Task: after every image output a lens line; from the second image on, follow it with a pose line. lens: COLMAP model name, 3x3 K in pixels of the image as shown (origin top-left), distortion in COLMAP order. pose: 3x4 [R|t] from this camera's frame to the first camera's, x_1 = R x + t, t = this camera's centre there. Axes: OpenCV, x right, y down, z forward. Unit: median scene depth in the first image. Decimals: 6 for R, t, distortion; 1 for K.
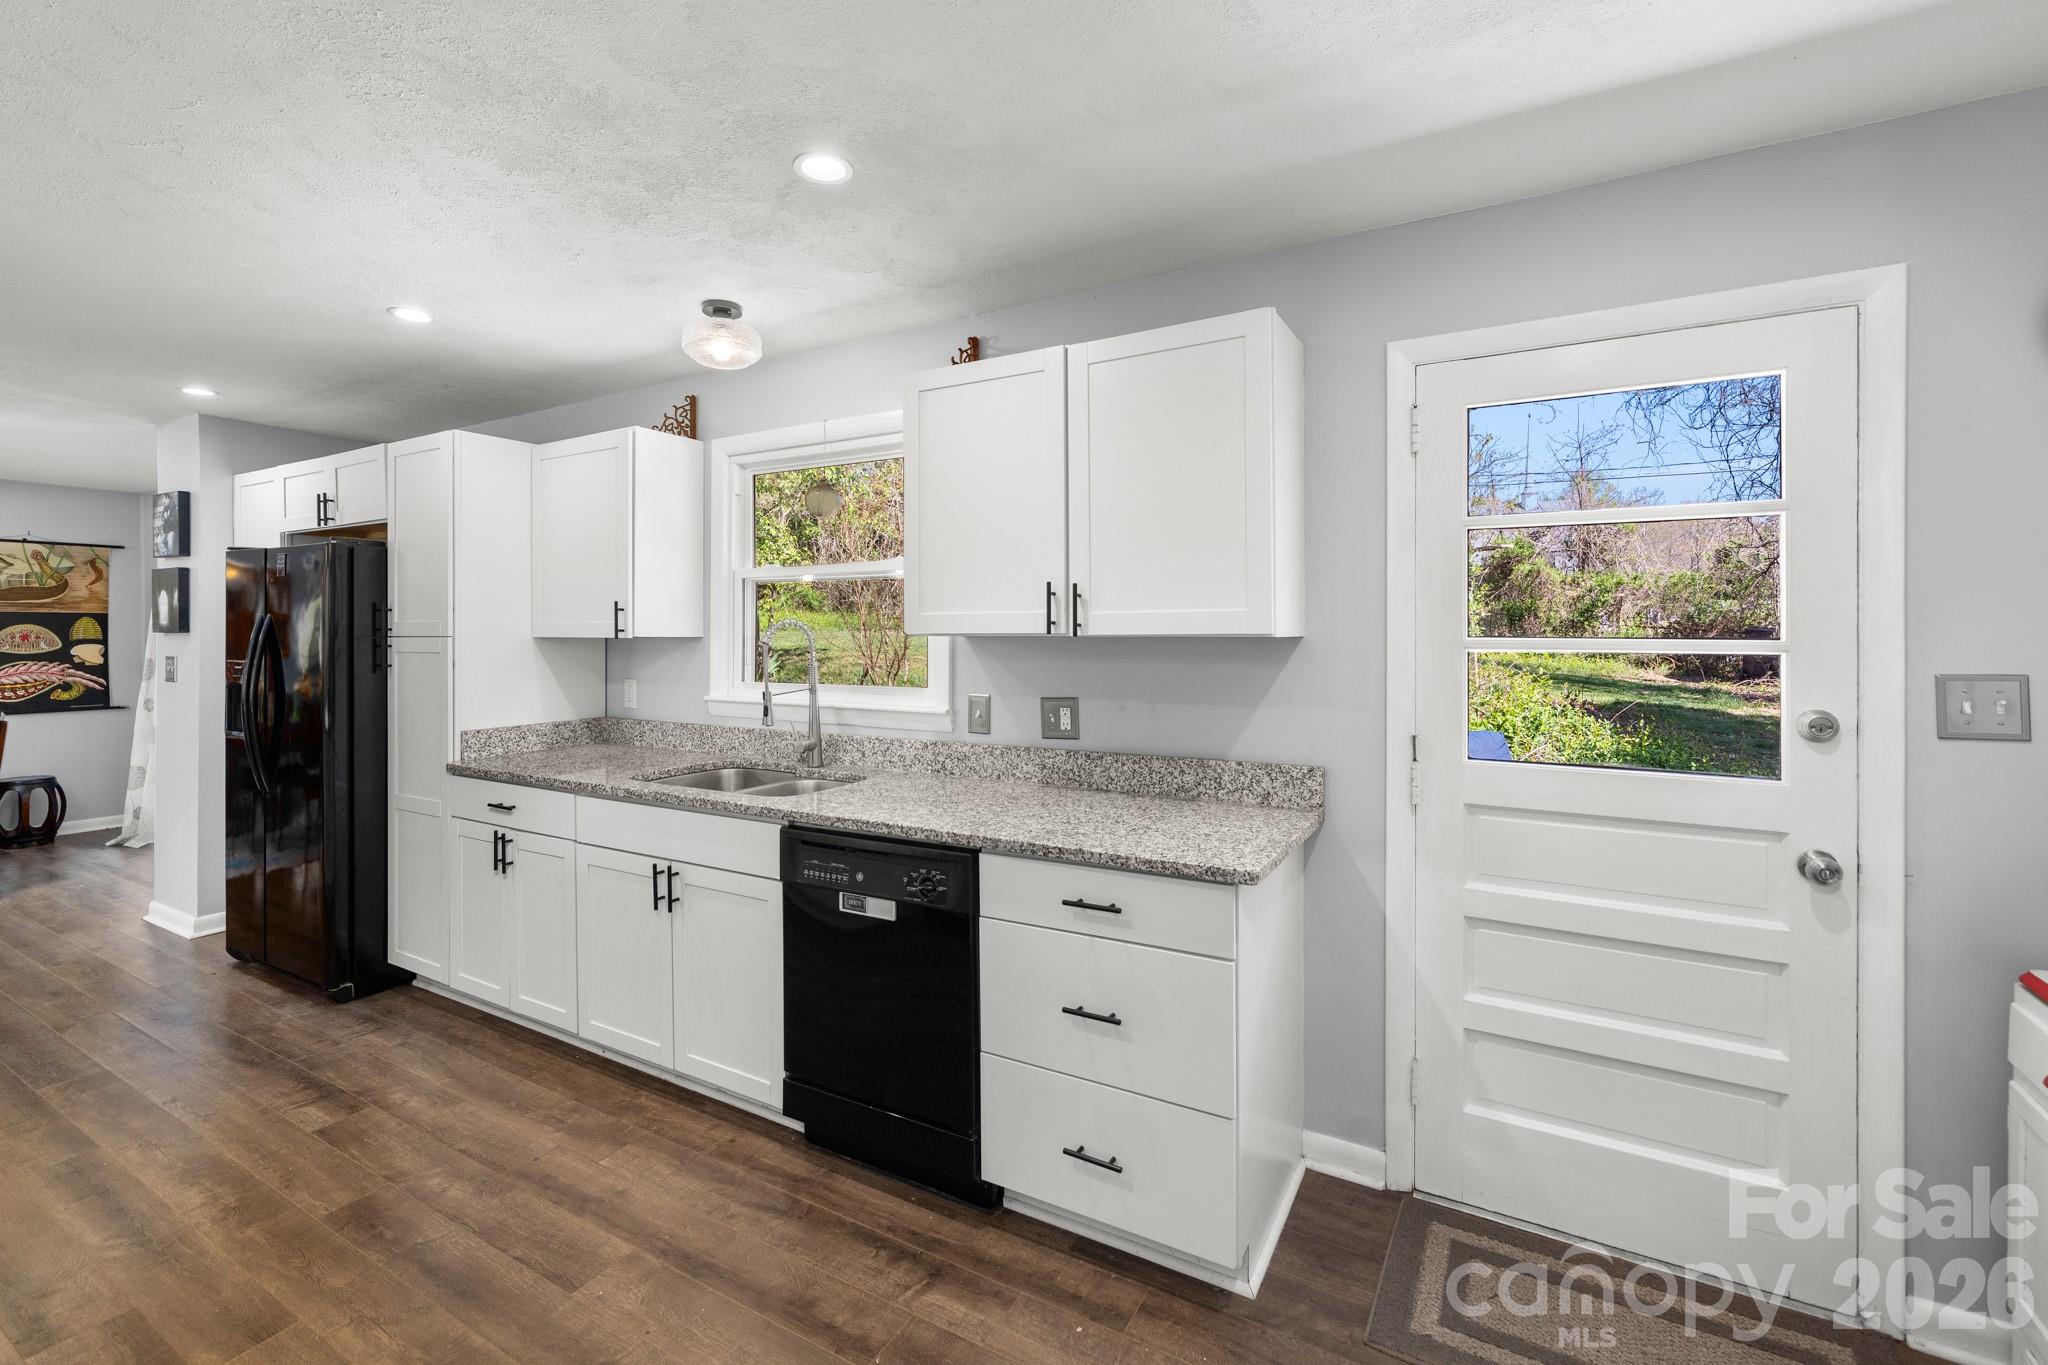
lens RADIAL K [[873.2, 0, 1023.3], [0, 873.2, 632.6], [0, 0, 1]] dist [-0.000695, 0.000108]
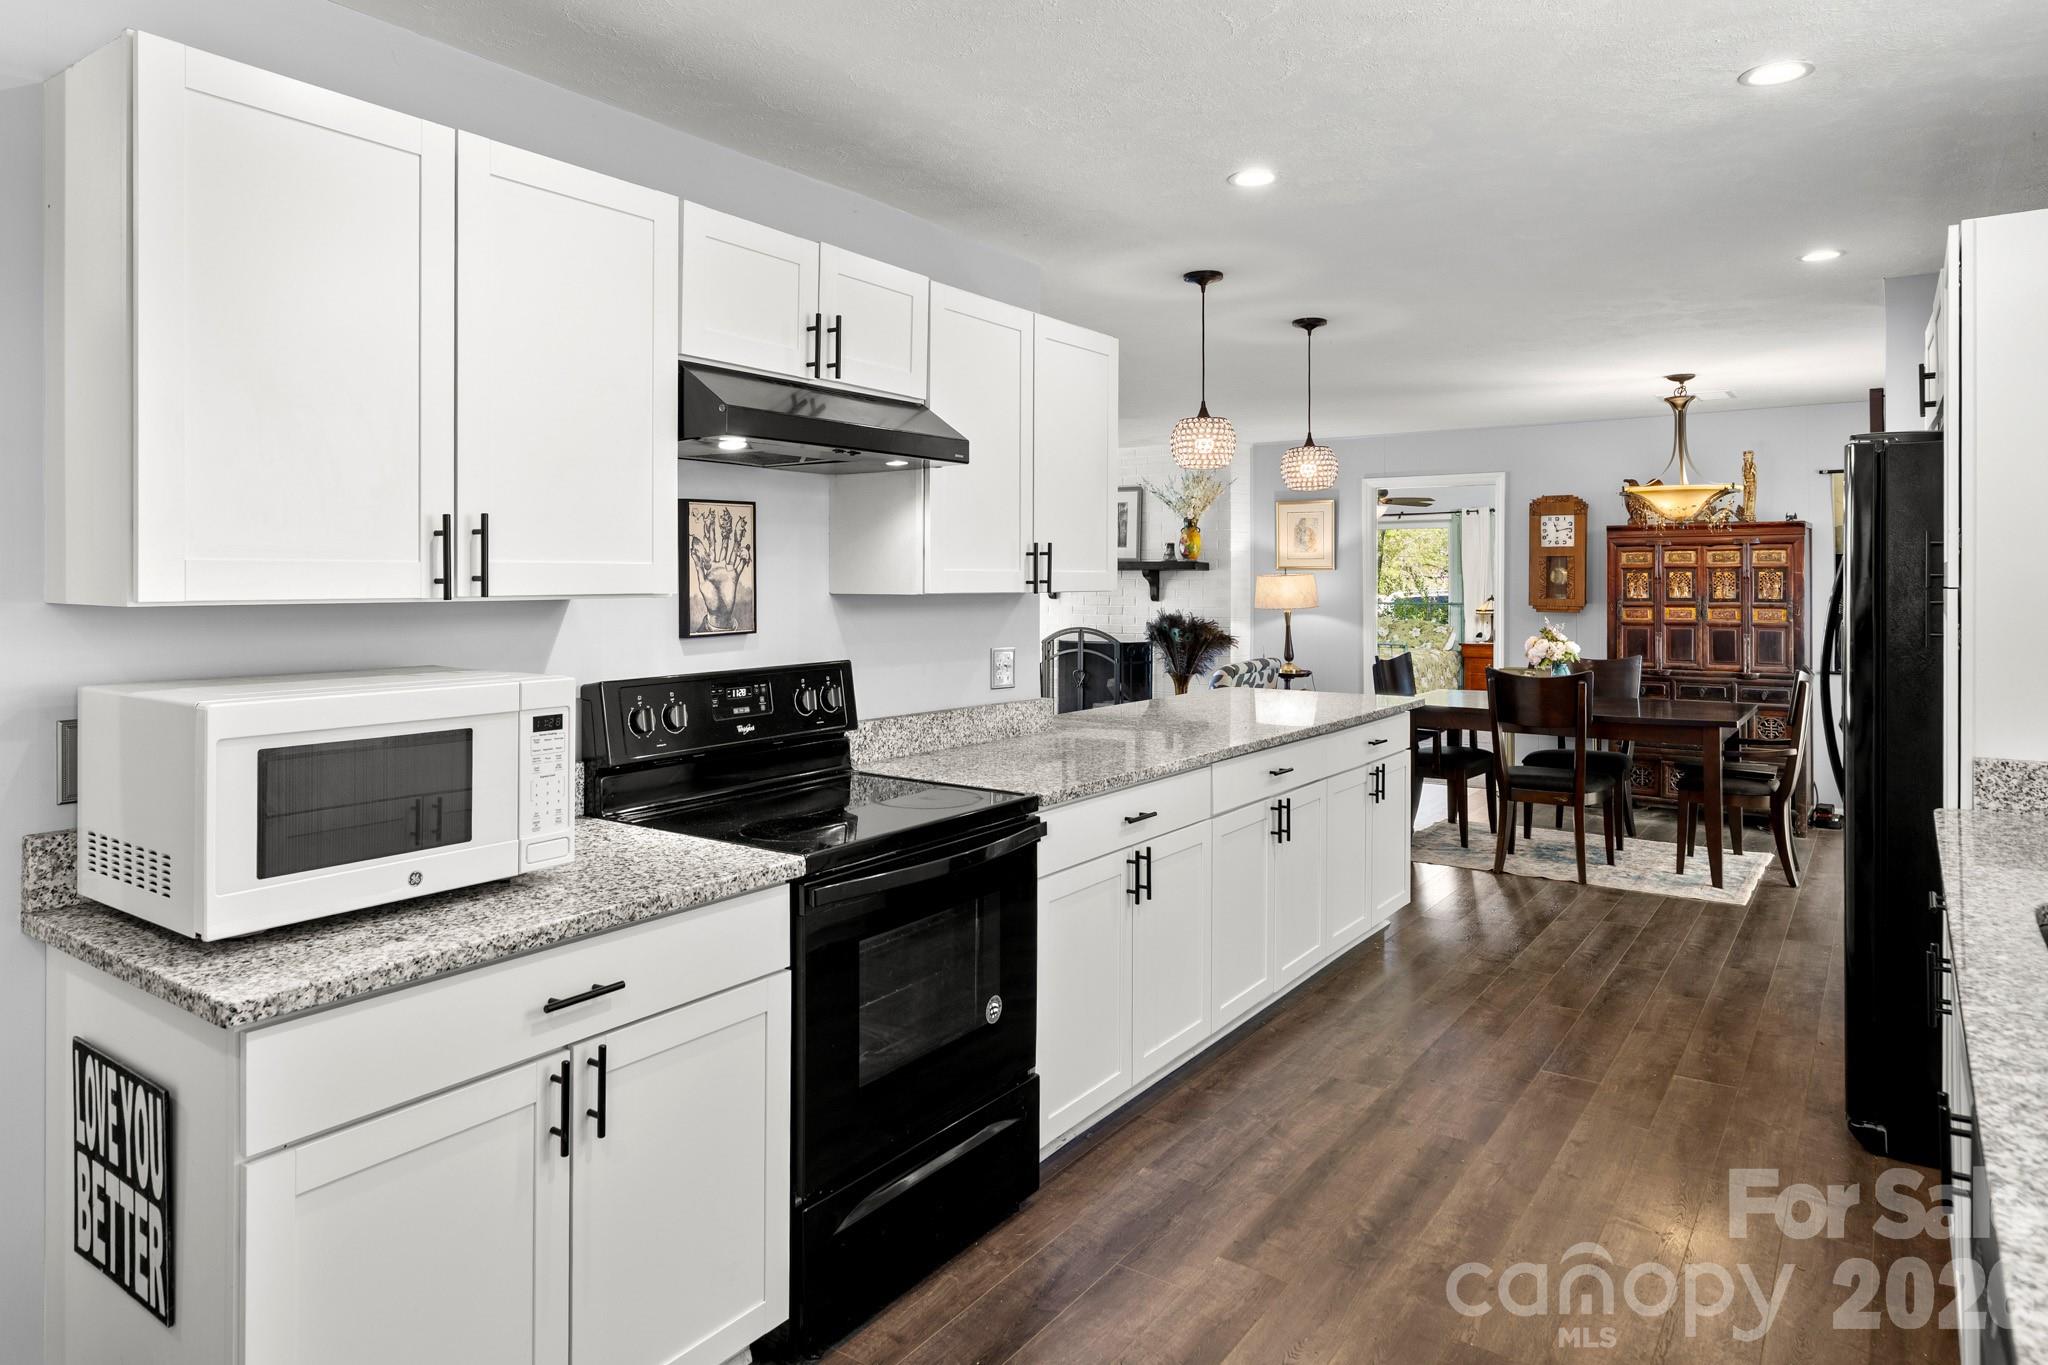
lens RADIAL K [[1248.9, 0, 969.5], [0, 1248.9, 592.0], [0, 0, 1]] dist [-0.000212, 0.000170]
pose [[-0.110485, 0.012082, -0.993804, 0.114003], [0.001149, 0.999927, 0.012028, -0.002086], [0.993877, 0.000187, -0.110491, 0.235920]]
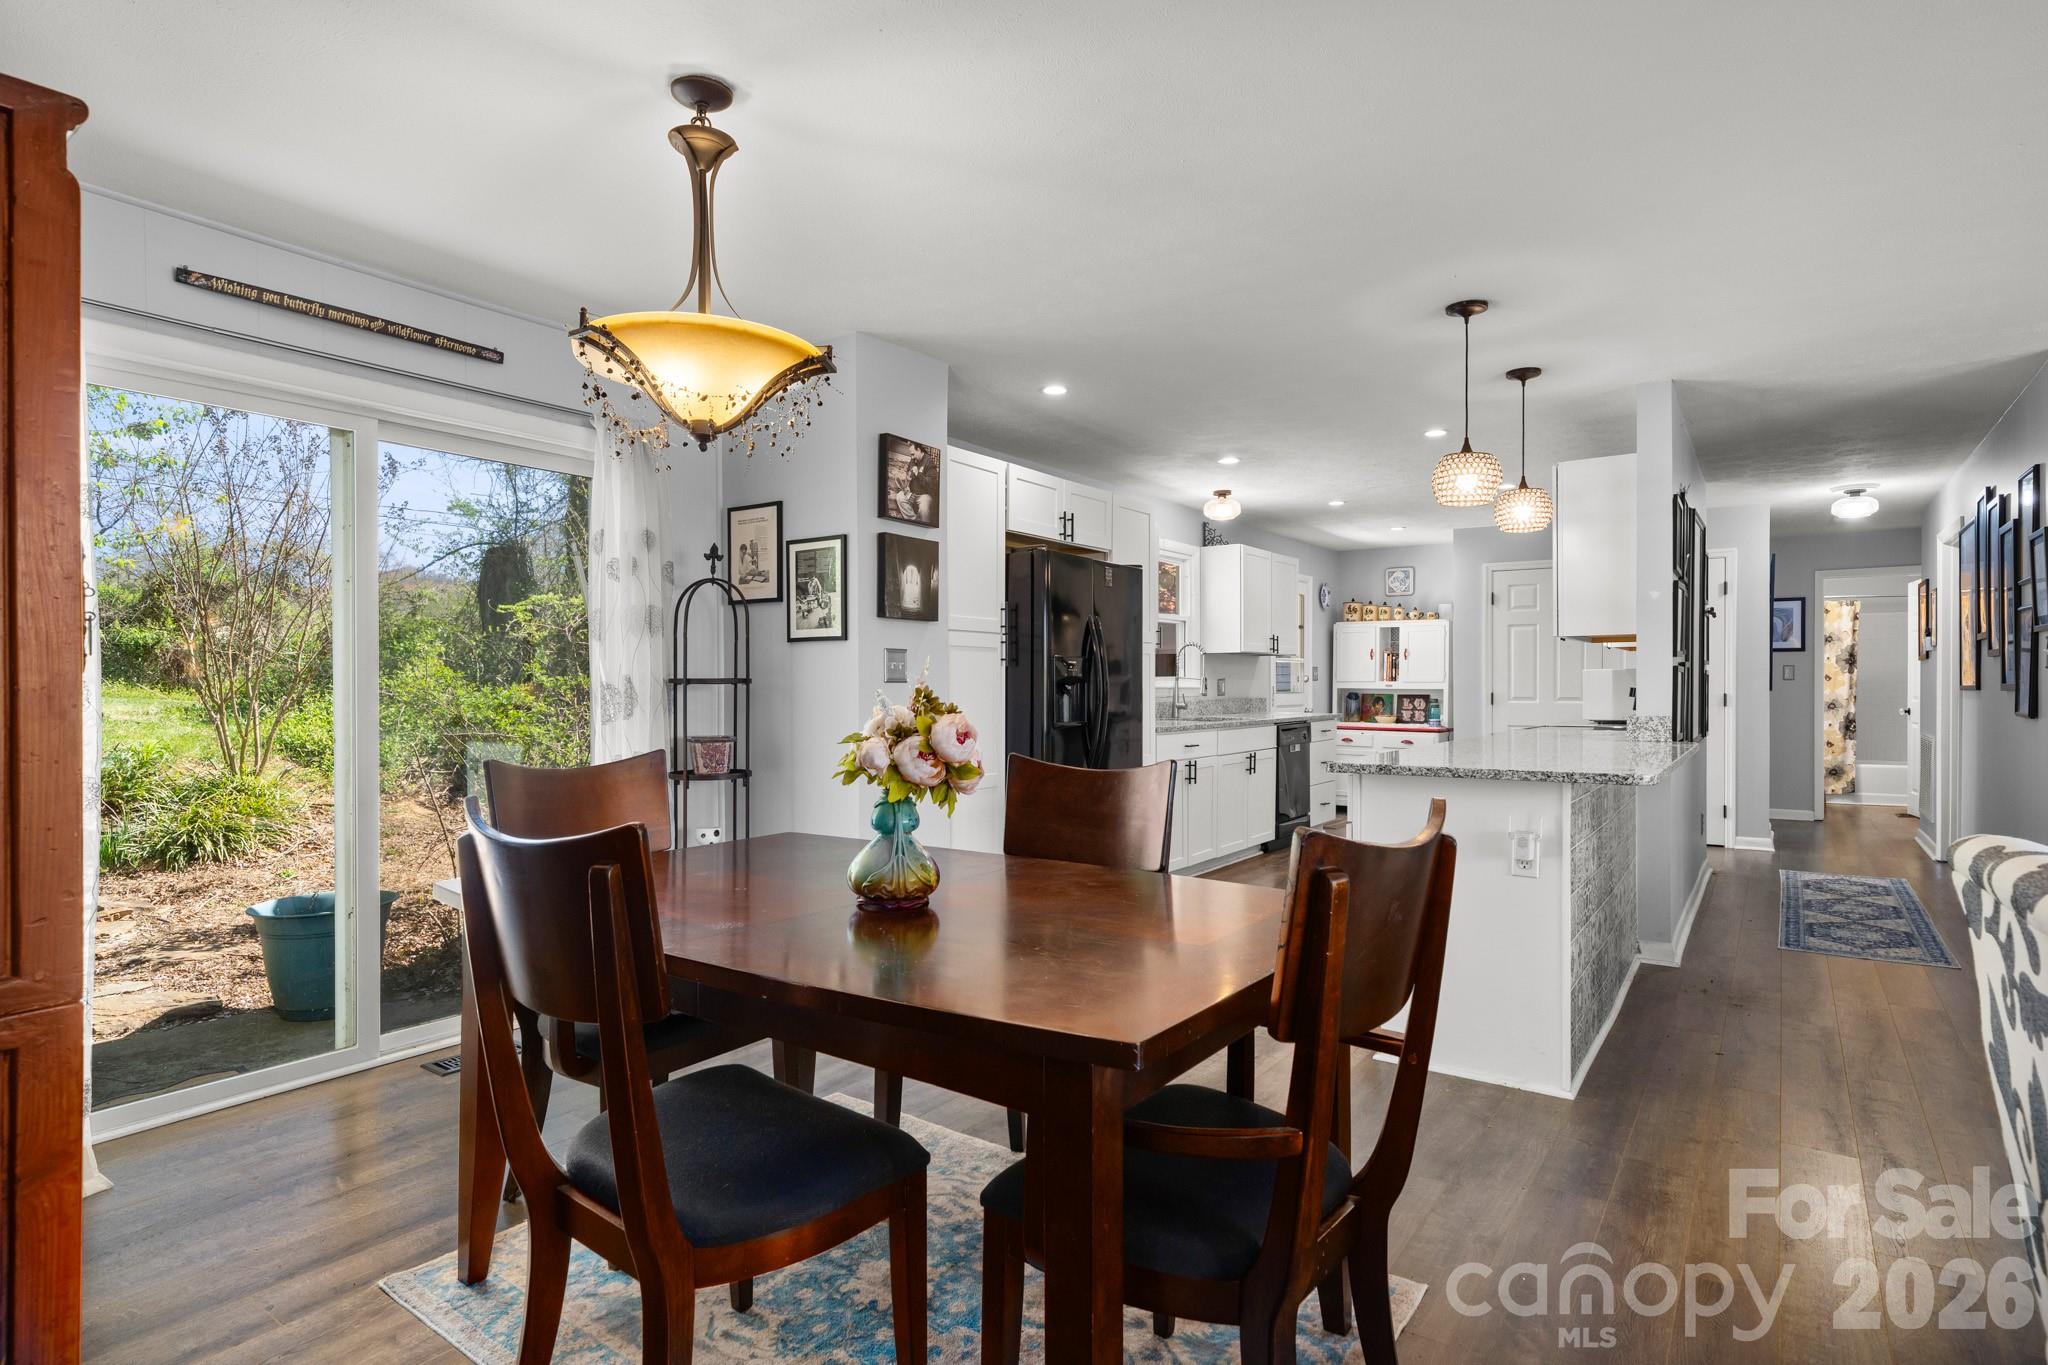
lens RADIAL K [[1044.1, 0, 1024.0], [0, 1044.1, 682.5], [0, 0, 1]] dist [-0.001350, -0.000221]
pose [[0.109745, 0.001153, 0.993959, -1.321278], [0.000177, 0.999999, -0.001180, 0.040672], [-0.993960, 0.000305, 0.109744, 0.553181]]
